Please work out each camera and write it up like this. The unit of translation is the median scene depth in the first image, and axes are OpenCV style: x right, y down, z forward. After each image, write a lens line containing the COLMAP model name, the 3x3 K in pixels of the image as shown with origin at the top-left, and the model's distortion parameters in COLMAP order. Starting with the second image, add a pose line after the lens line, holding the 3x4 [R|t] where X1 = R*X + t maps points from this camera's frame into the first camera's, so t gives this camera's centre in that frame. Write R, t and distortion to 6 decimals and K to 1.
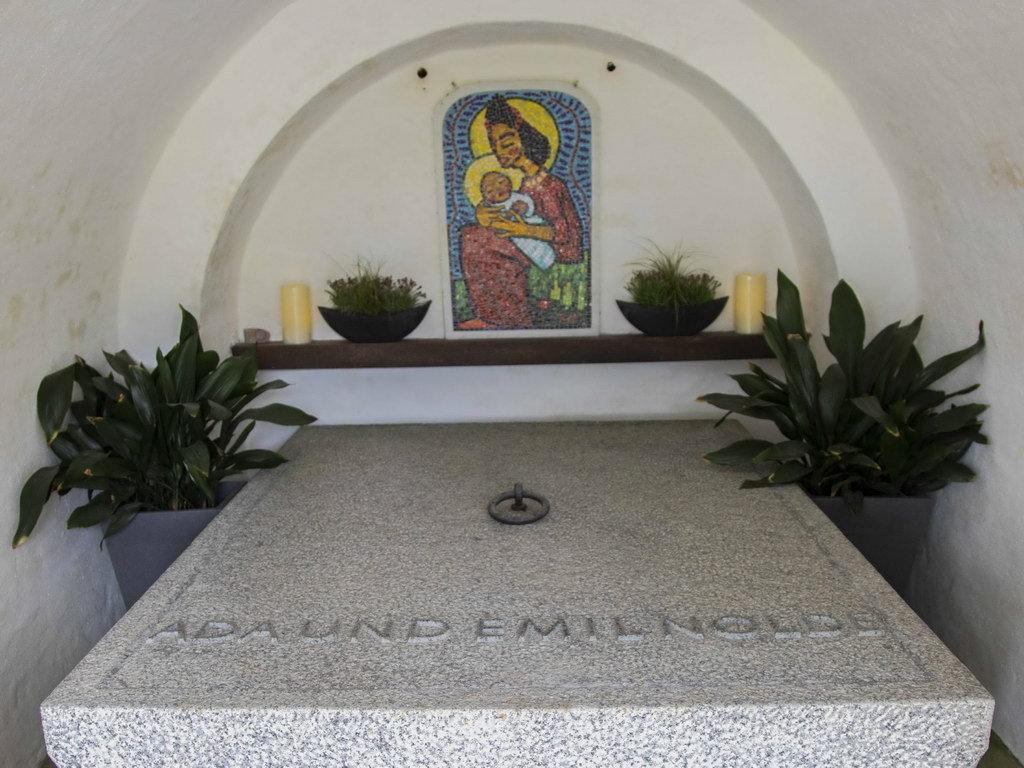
lens RADIAL K [[696.0, 0, 512.5], [0, 696.0, 380.3], [0, 0, 1]] dist [-0.051145, -0.000359]
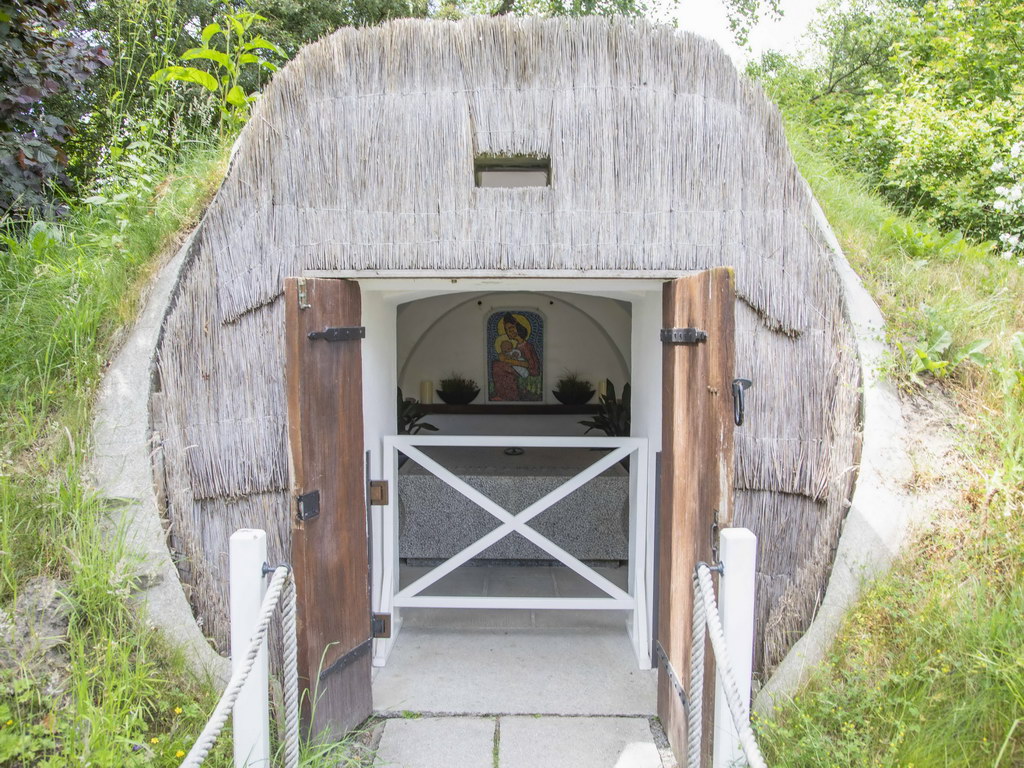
lens RADIAL K [[803.3, 0, 512.0], [0, 803.3, 383.5], [0, 0, 1]] dist [0.000395, 0.000000]
pose [[0.999486, 0.025508, 0.019416, -0.058736], [-0.021469, 0.982412, -0.185489, 0.417288], [-0.023806, 0.184976, 0.982455, -1.938560]]
